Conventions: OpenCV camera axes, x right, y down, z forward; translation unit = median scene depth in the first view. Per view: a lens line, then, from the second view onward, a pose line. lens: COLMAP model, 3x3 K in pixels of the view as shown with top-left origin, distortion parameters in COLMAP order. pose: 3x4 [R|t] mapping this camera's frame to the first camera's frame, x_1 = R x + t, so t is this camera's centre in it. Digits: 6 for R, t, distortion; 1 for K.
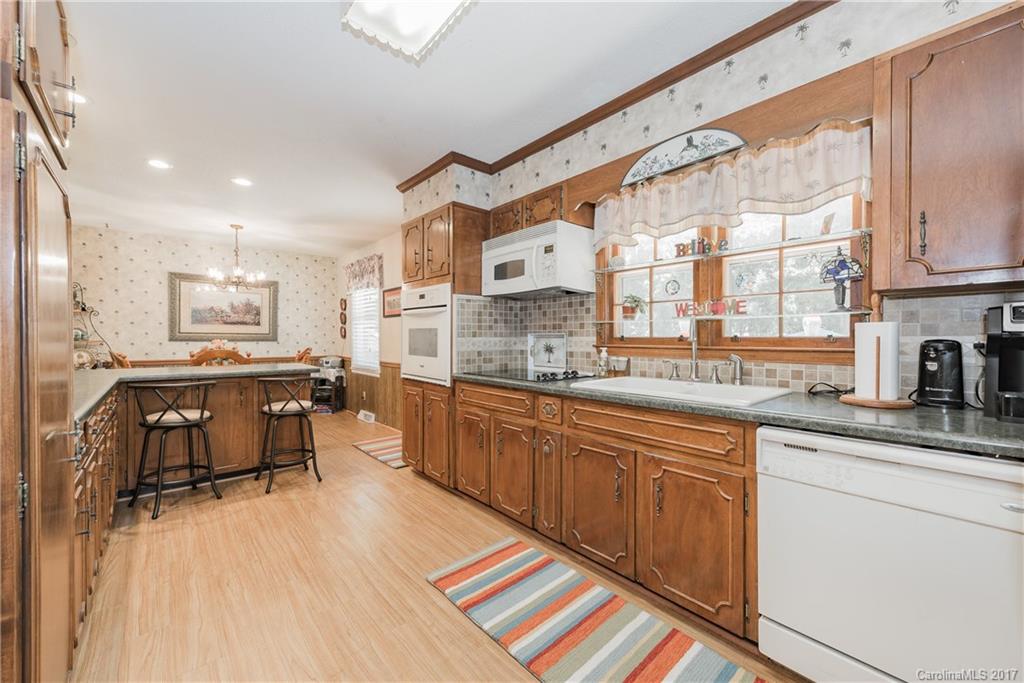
lens RADIAL K [[399.7, 0, 508.3], [0, 399.7, 338.8], [0, 0, 1]] dist [-0.000159, -0.000231]
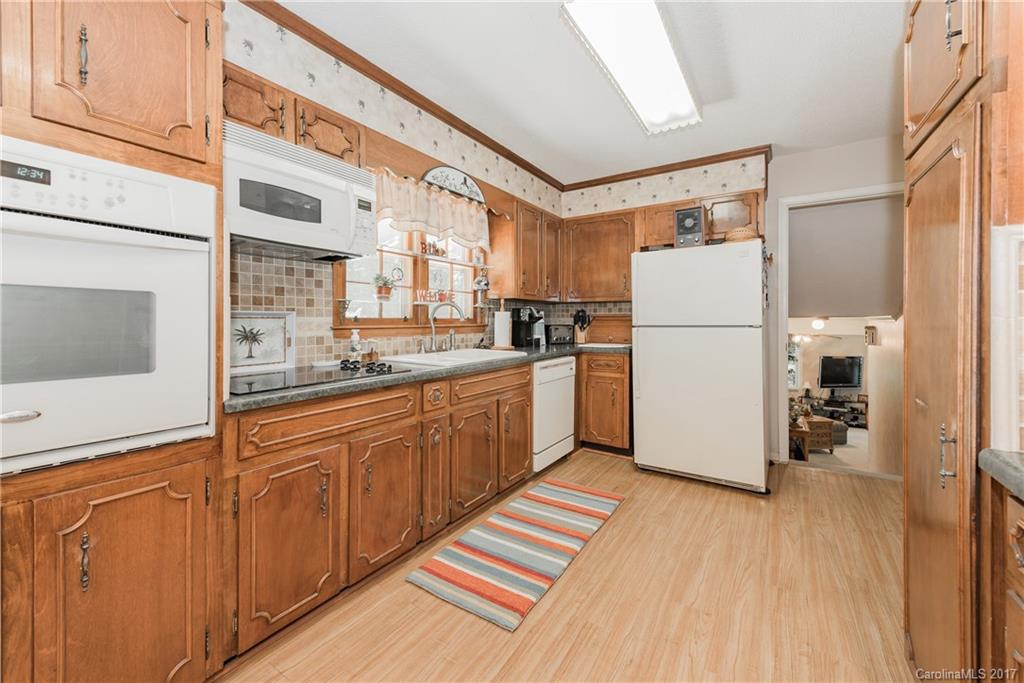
lens RADIAL K [[410.1, 0, 512.0], [0, 410.1, 318.1], [0, 0, 1]] dist [0.014791, -0.000149]
pose [[-0.283645, 0.002383, 0.958926, -0.838898], [-0.000651, 0.999996, -0.002677, -0.001567], [-0.958929, -0.001384, -0.283642, 1.062295]]
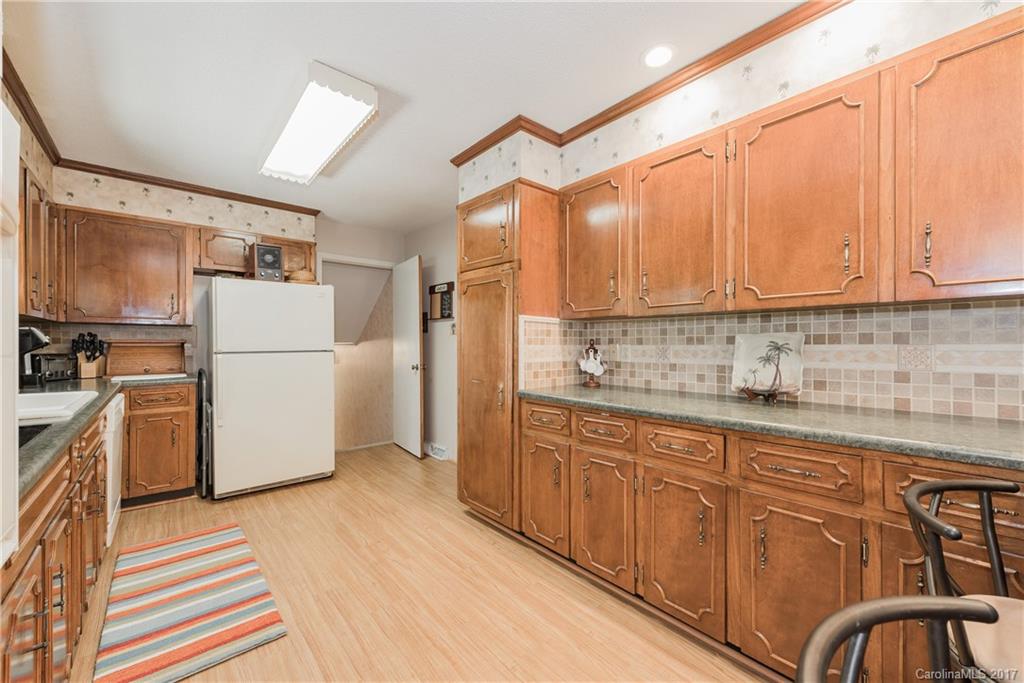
lens RADIAL K [[402.7, 0, 512.0], [0, 402.7, 341.5], [0, 0, 1]] dist [0.014244, -0.000296]
pose [[-0.999997, -0.000499, 0.002427, -0.588928], [-0.000517, 0.999972, -0.007399, -0.007016], [-0.002423, -0.007400, -0.999970, 1.606901]]
